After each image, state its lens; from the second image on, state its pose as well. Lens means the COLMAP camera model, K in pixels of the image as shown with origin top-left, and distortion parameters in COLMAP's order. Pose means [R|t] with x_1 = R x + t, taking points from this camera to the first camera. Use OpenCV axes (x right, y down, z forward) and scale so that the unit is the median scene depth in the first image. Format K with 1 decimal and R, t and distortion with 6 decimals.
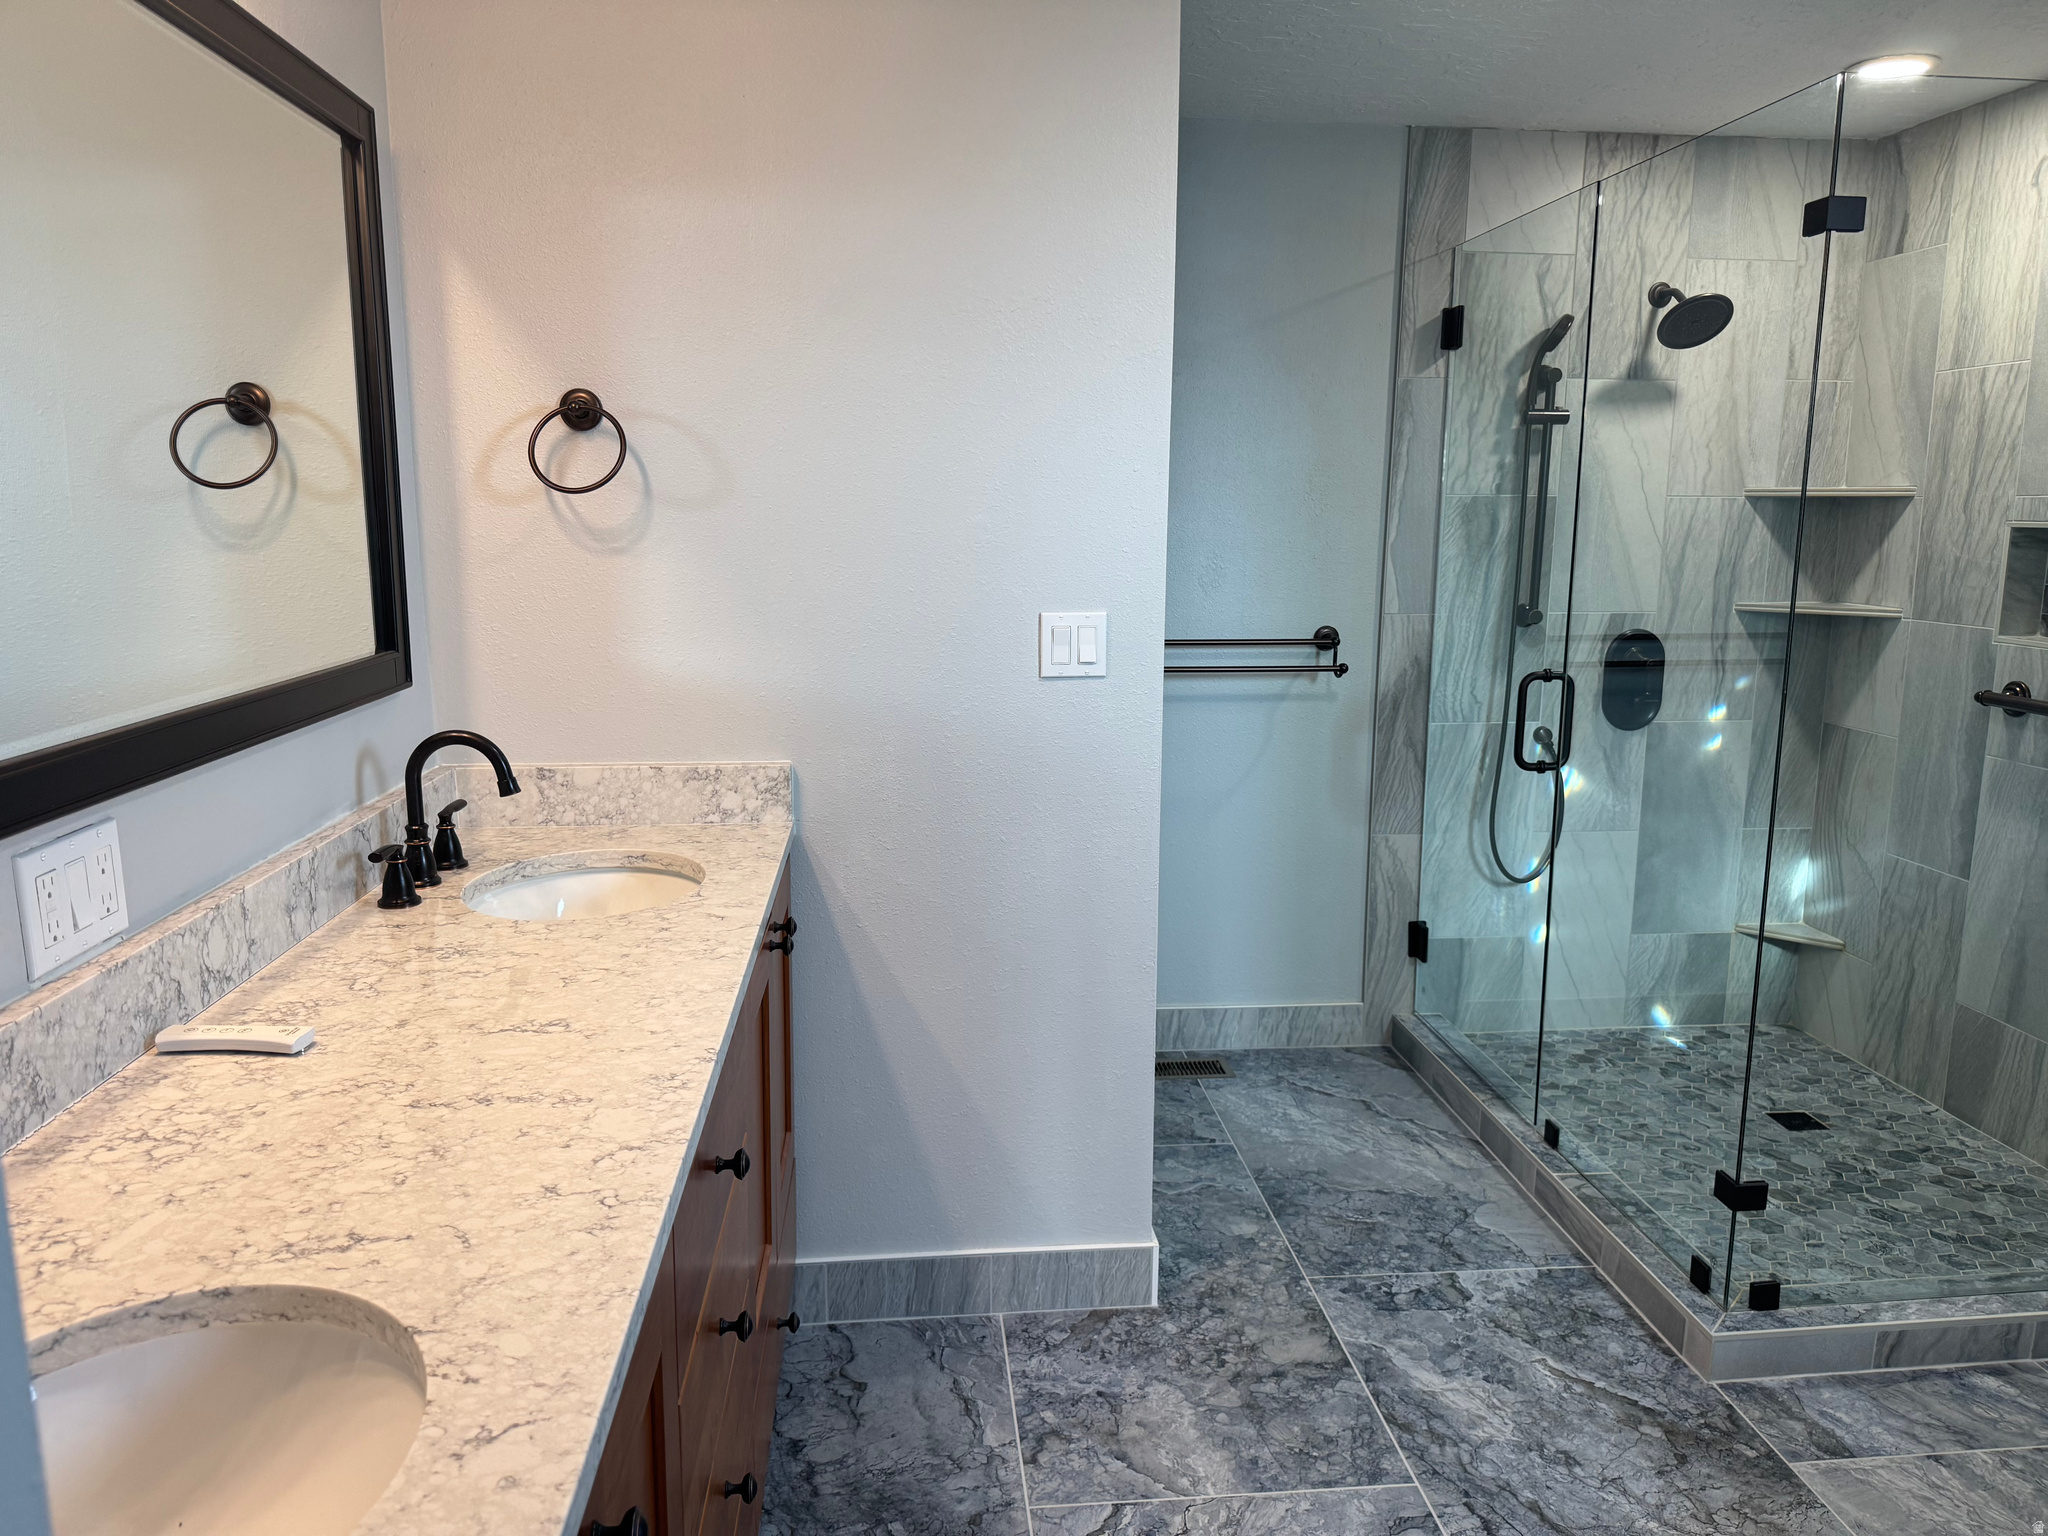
lens RADIAL K [[1434.8, 0, 1024.0], [0, 1434.8, 768.0], [0, 0, 1]] dist [0.025562, -0.031216]
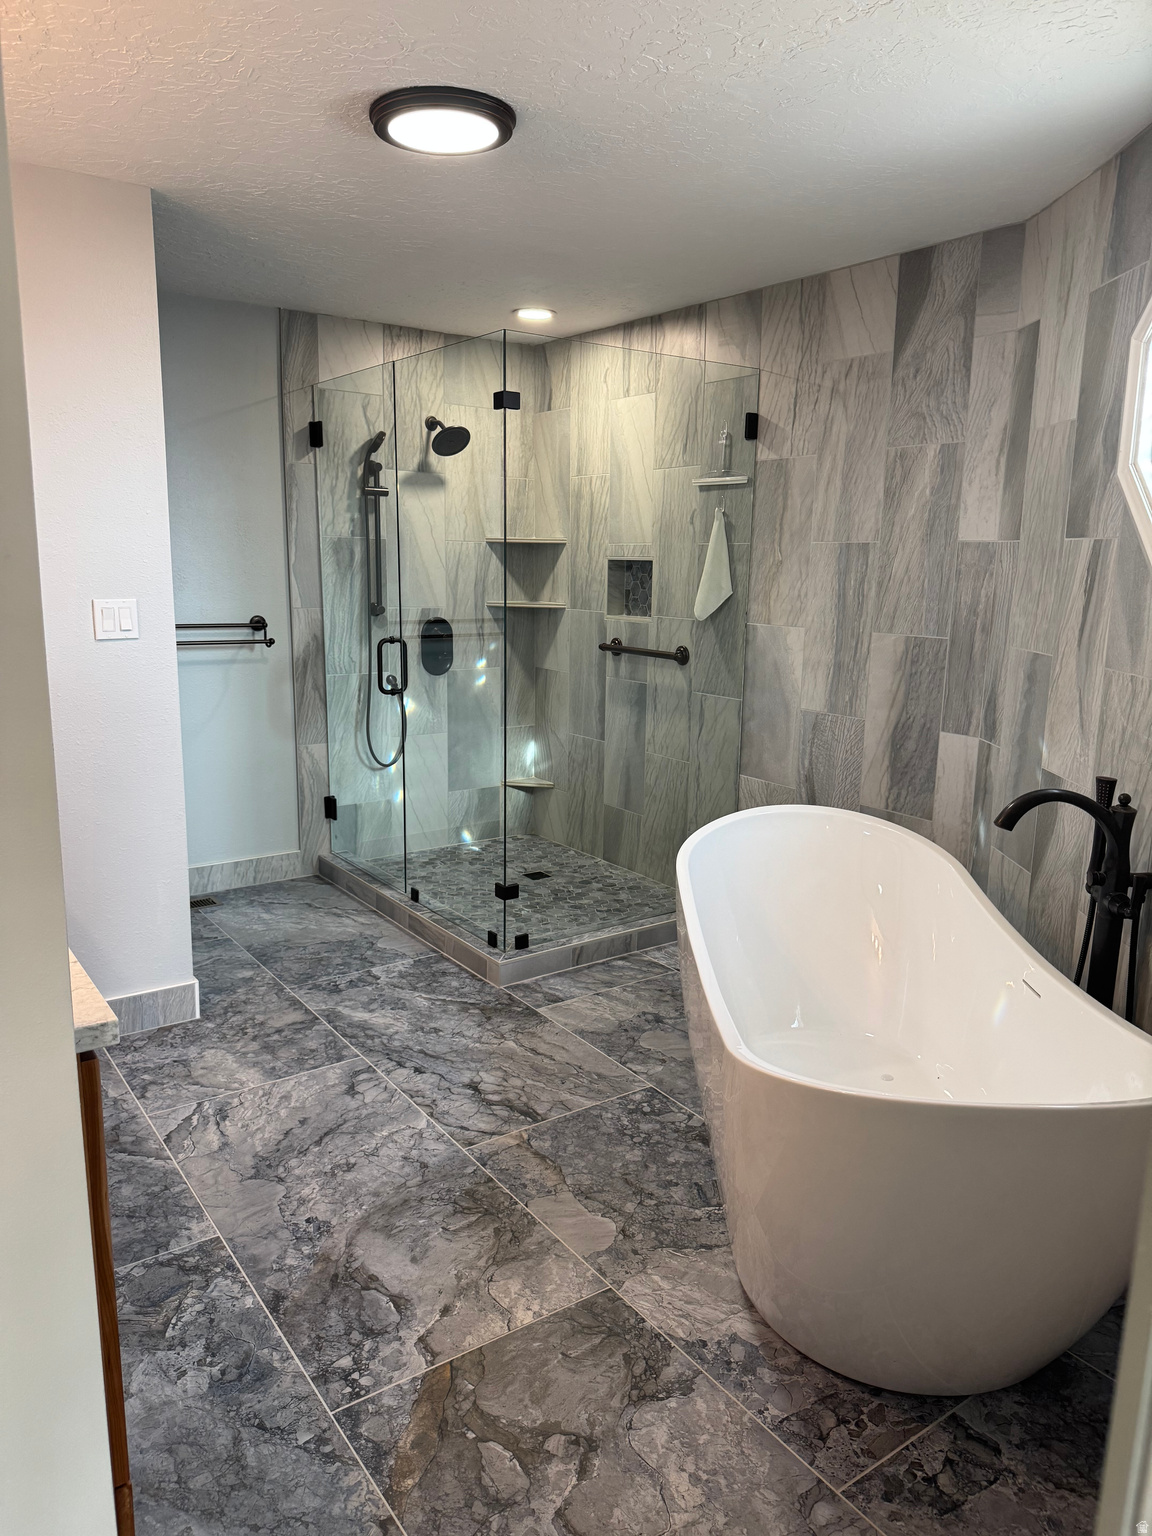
lens RADIAL K [[1073.1, 0, 576.0], [0, 1073.1, 768.0], [0, 0, 1]] dist [0.163620, -0.403605]
pose [[0.865553, -0.085807, 0.493412, -0.099229], [0.078395, 0.996282, 0.035737, 0.057559], [-0.494644, 0.007749, 0.869061, -0.243354]]
